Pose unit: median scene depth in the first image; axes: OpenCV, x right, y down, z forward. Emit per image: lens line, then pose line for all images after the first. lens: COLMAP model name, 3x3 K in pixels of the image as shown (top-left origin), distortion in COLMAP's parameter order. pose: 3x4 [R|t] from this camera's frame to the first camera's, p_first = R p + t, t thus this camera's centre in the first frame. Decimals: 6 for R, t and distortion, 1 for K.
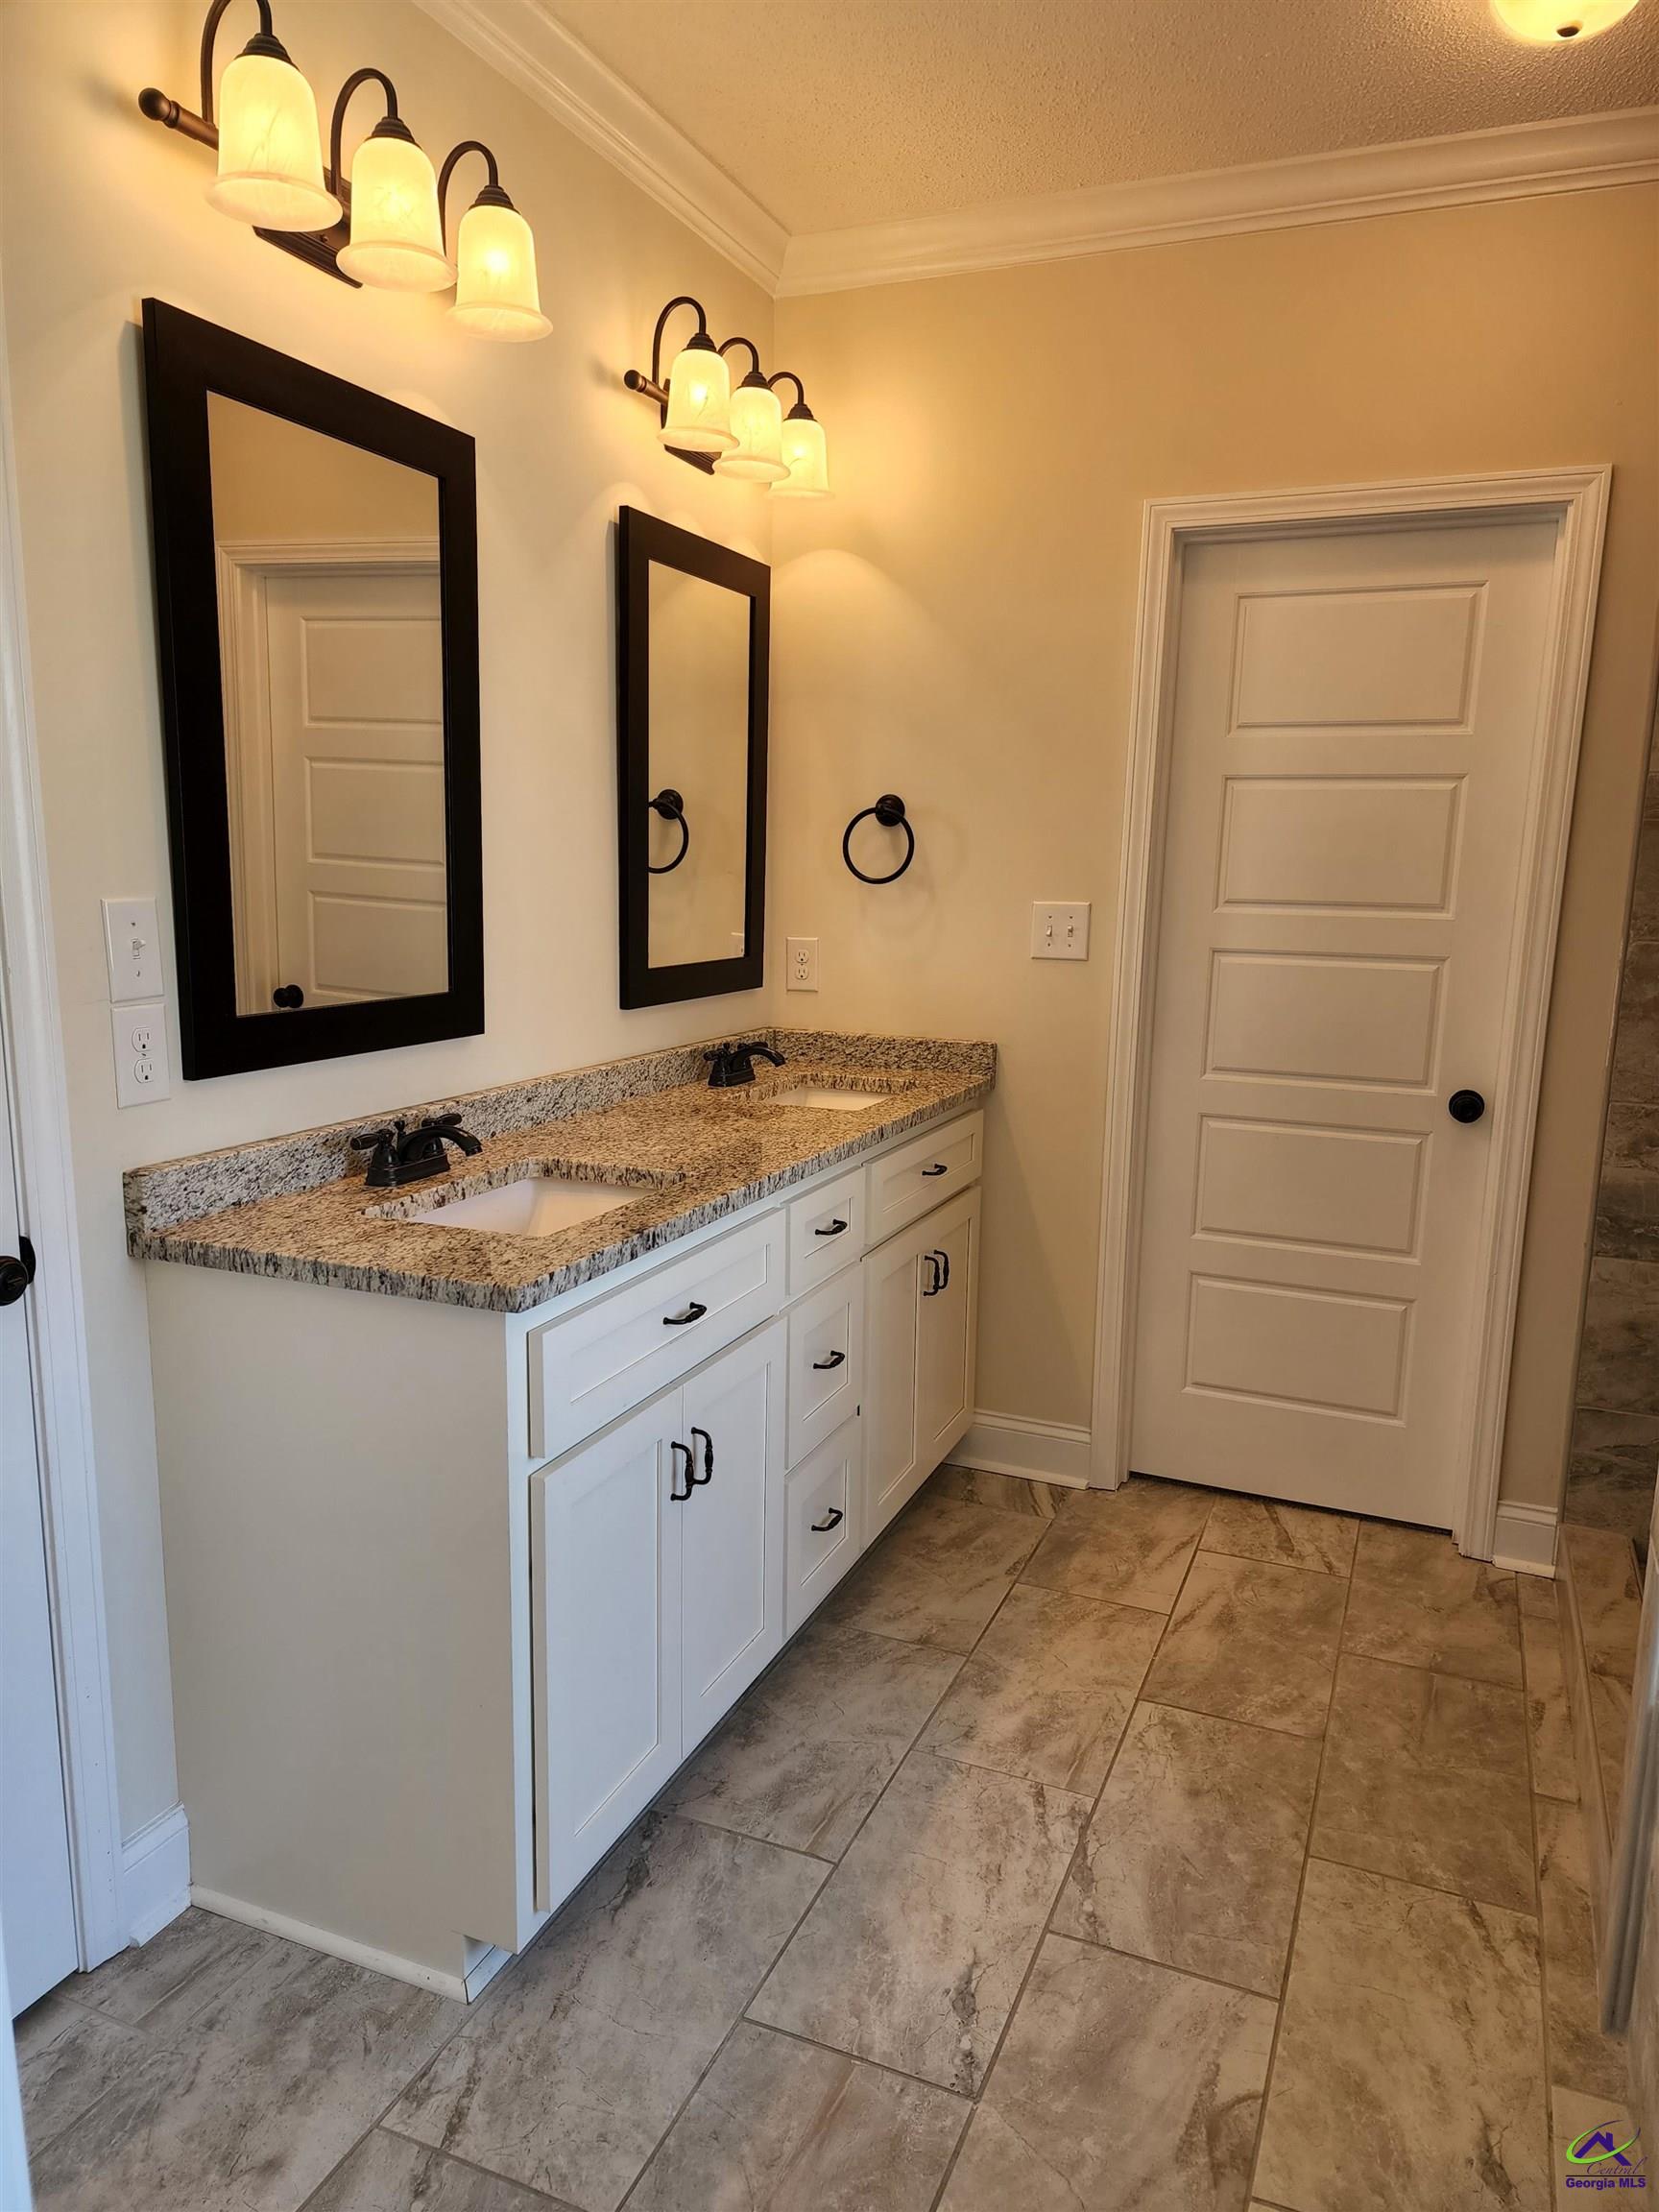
lens RADIAL K [[1482.4, 0, 843.4], [0, 1482.4, 1129.3], [0, 0, 1]] dist [0.074935, -0.076200]
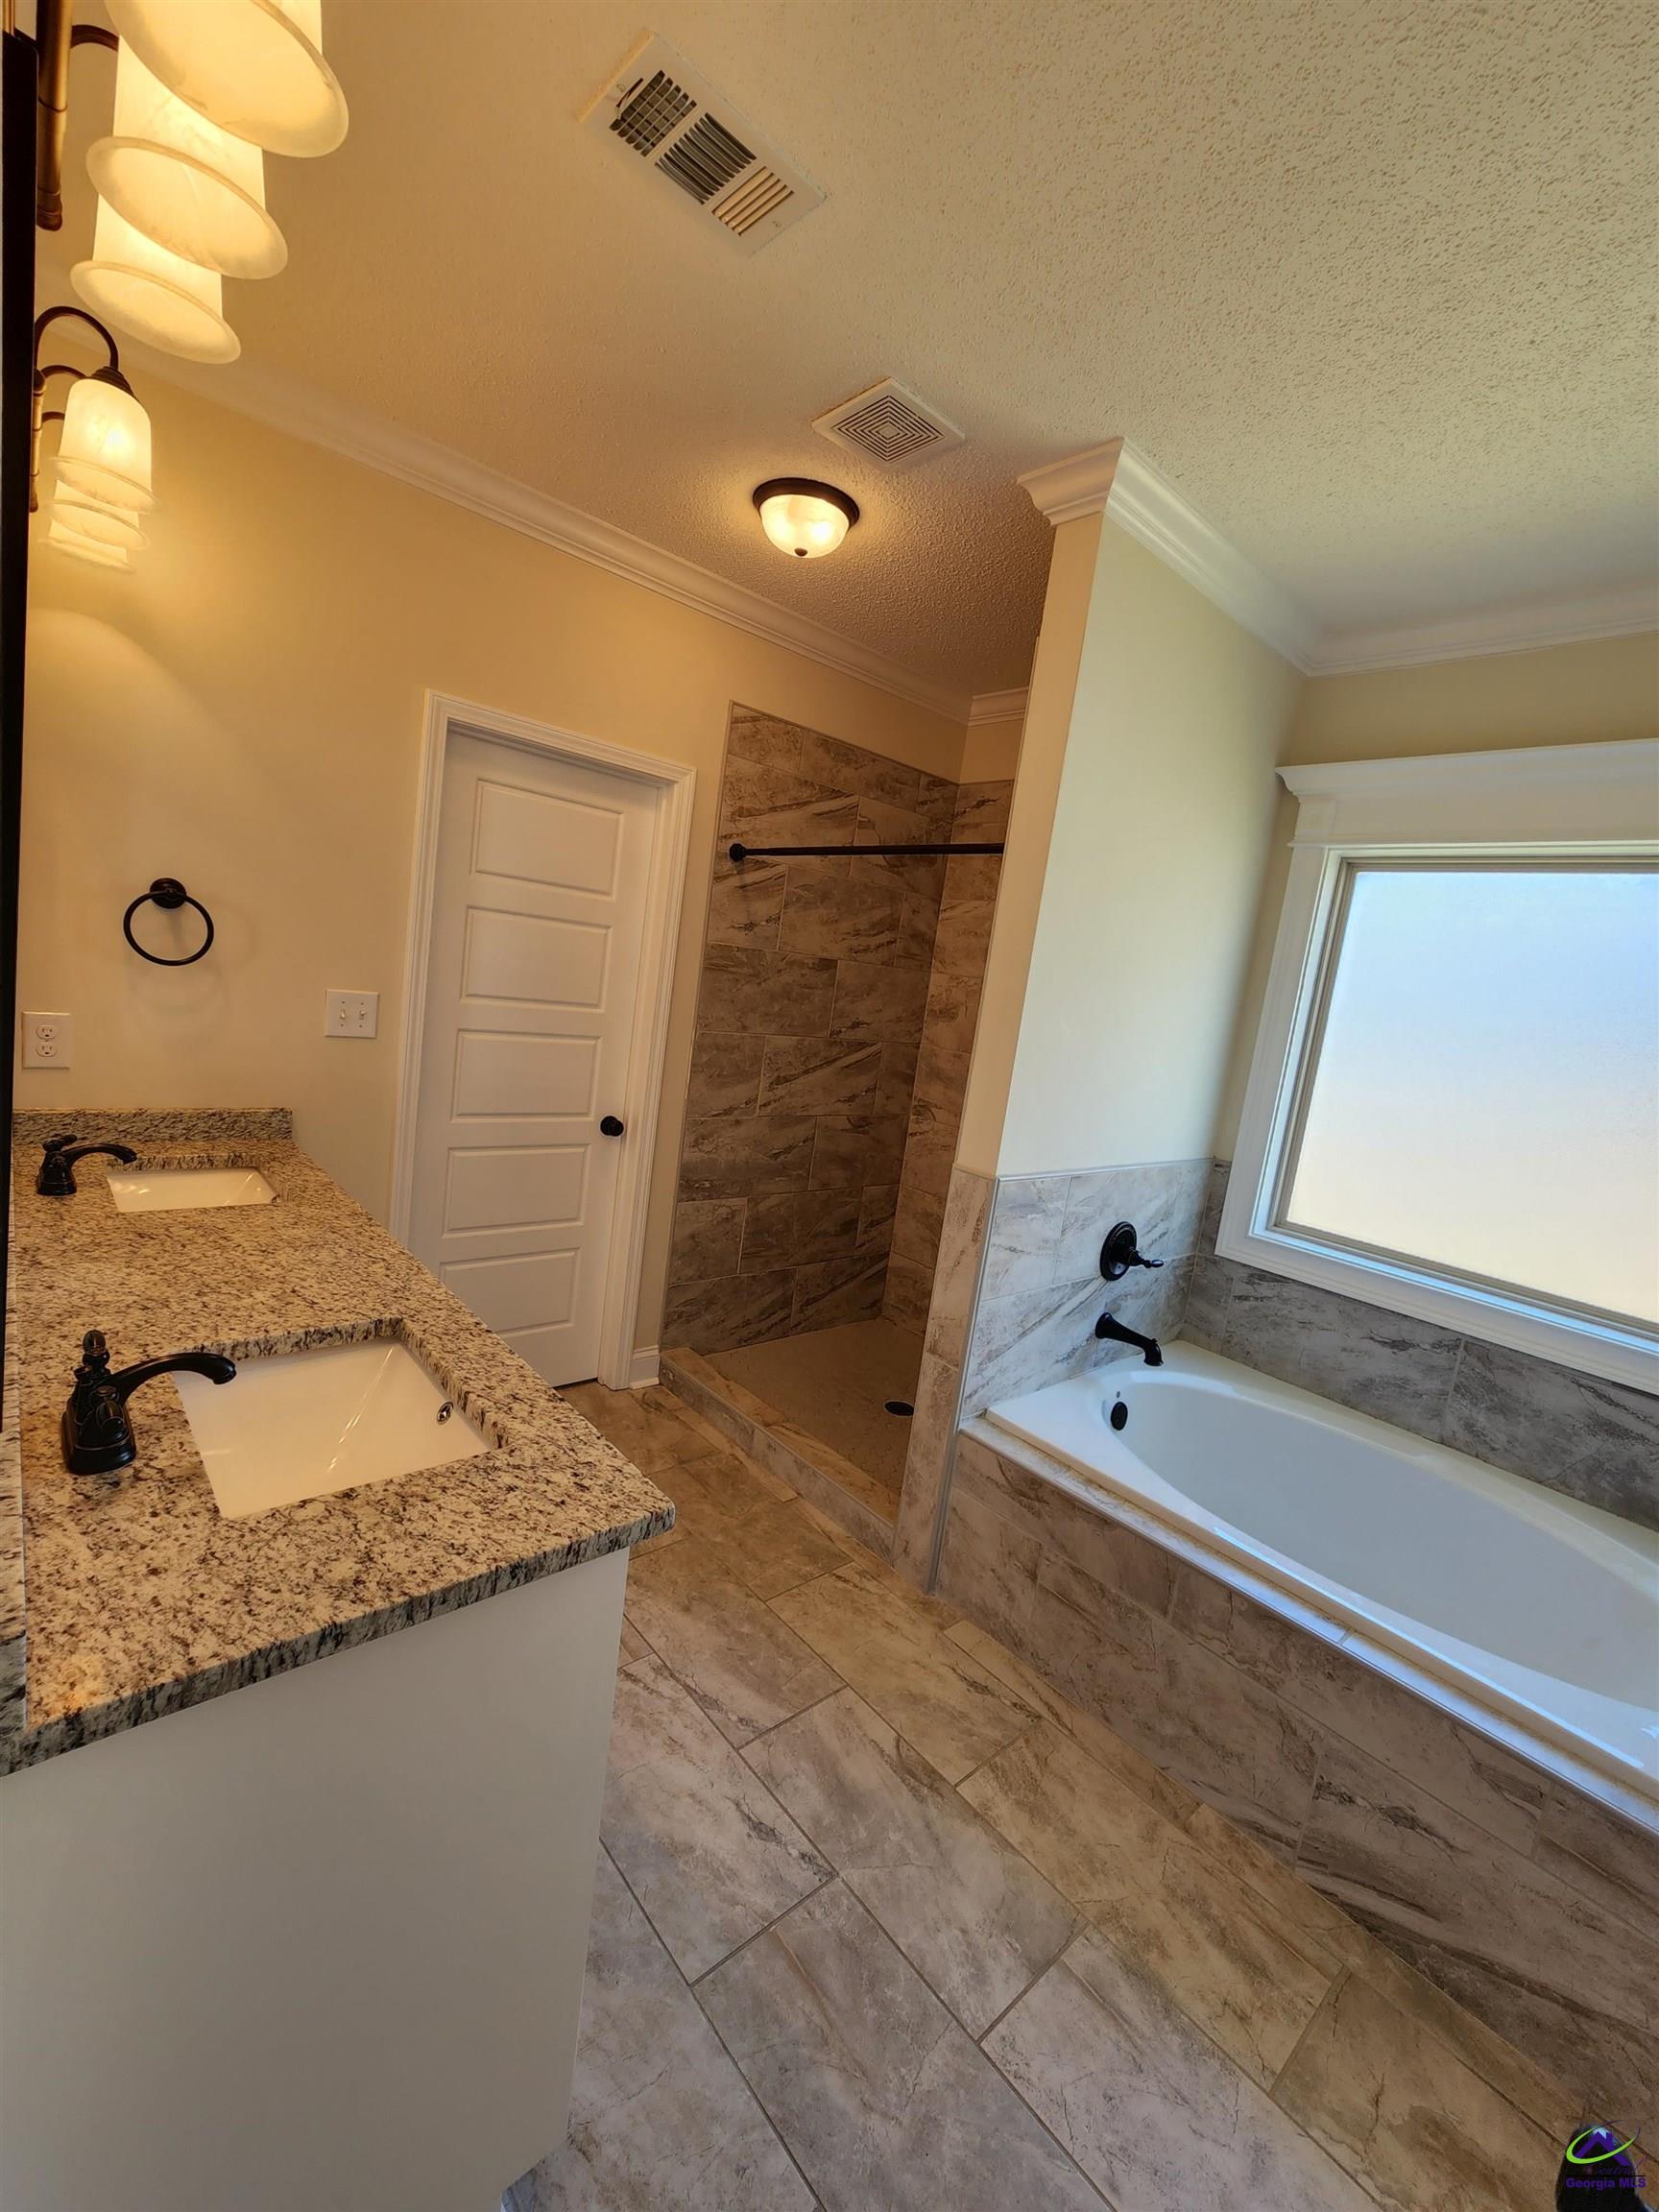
lens RADIAL K [[910.3, 0, 820.8], [0, 910.3, 1098.5], [0, 0, 1]] dist [-0.001851, -0.000056]
pose [[0.437822, -0.086292, 0.894911, -0.538974], [0.042702, 0.996256, 0.075173, -0.158121], [-0.898047, 0.005302, 0.439867, 0.499503]]
